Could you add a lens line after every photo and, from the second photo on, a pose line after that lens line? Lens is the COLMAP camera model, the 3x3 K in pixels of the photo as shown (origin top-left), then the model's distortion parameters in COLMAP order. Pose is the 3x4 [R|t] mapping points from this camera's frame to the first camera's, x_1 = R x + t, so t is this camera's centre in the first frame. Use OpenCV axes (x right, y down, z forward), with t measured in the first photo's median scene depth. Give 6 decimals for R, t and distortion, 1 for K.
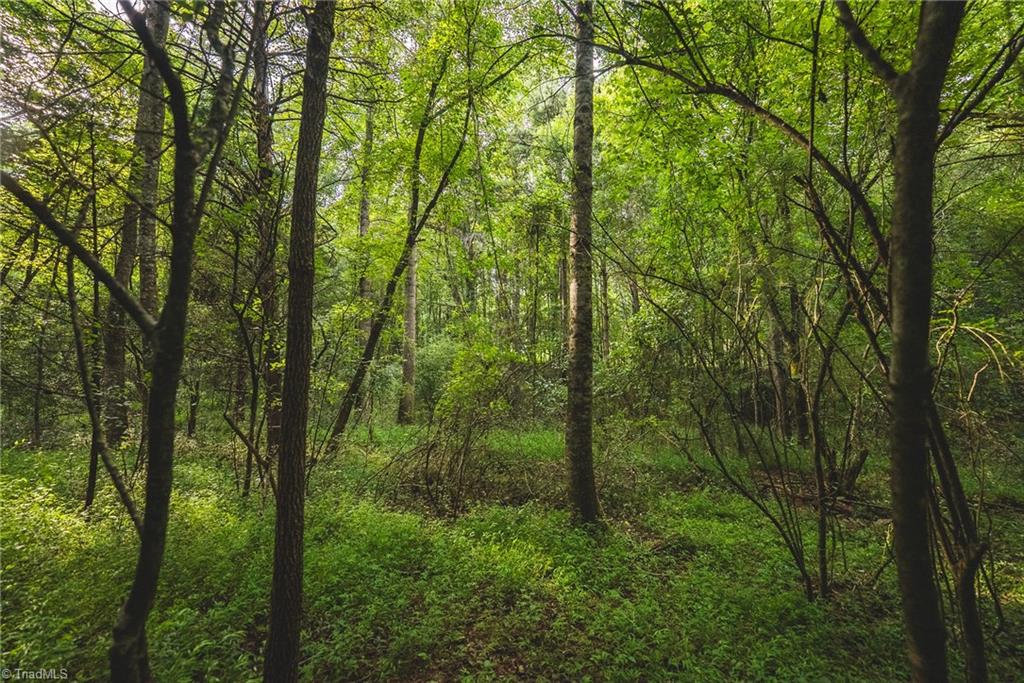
lens RADIAL K [[419.2, 0, 512.0], [0, 419.2, 341.5], [0, 0, 1]] dist [0.000148, 0.000043]
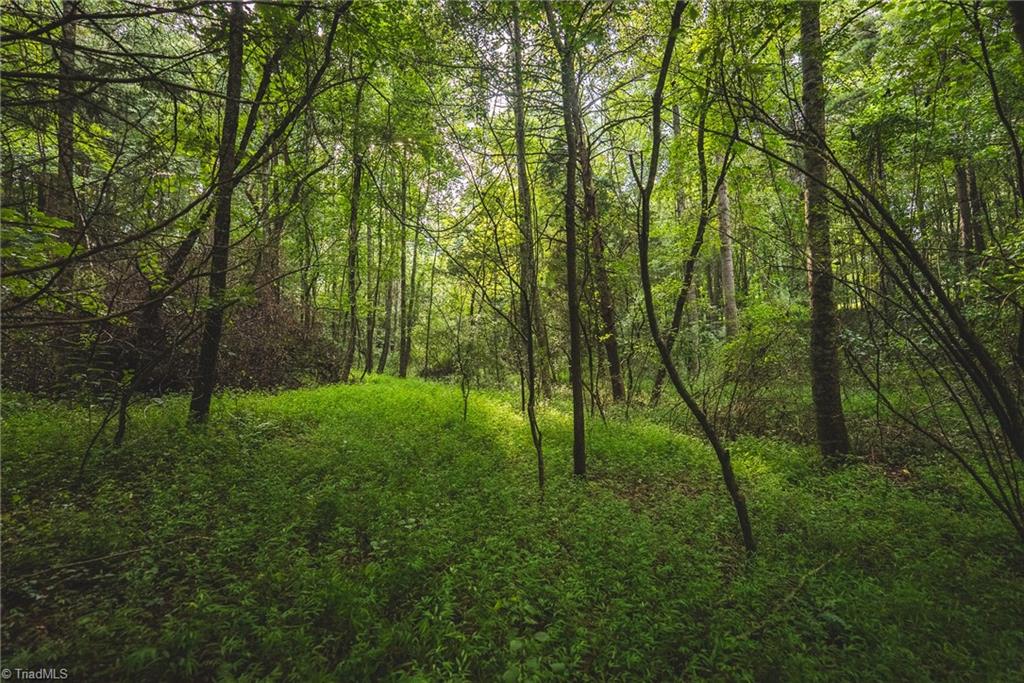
lens RADIAL K [[414.0, 0, 512.0], [0, 414.0, 341.5], [0, 0, 1]] dist [-0.000008, -0.000003]
pose [[0.692891, -0.049133, -0.719367, 0.256748], [0.110587, 0.993113, 0.038687, -0.019021], [0.712512, -0.106359, 0.693552, -0.245934]]
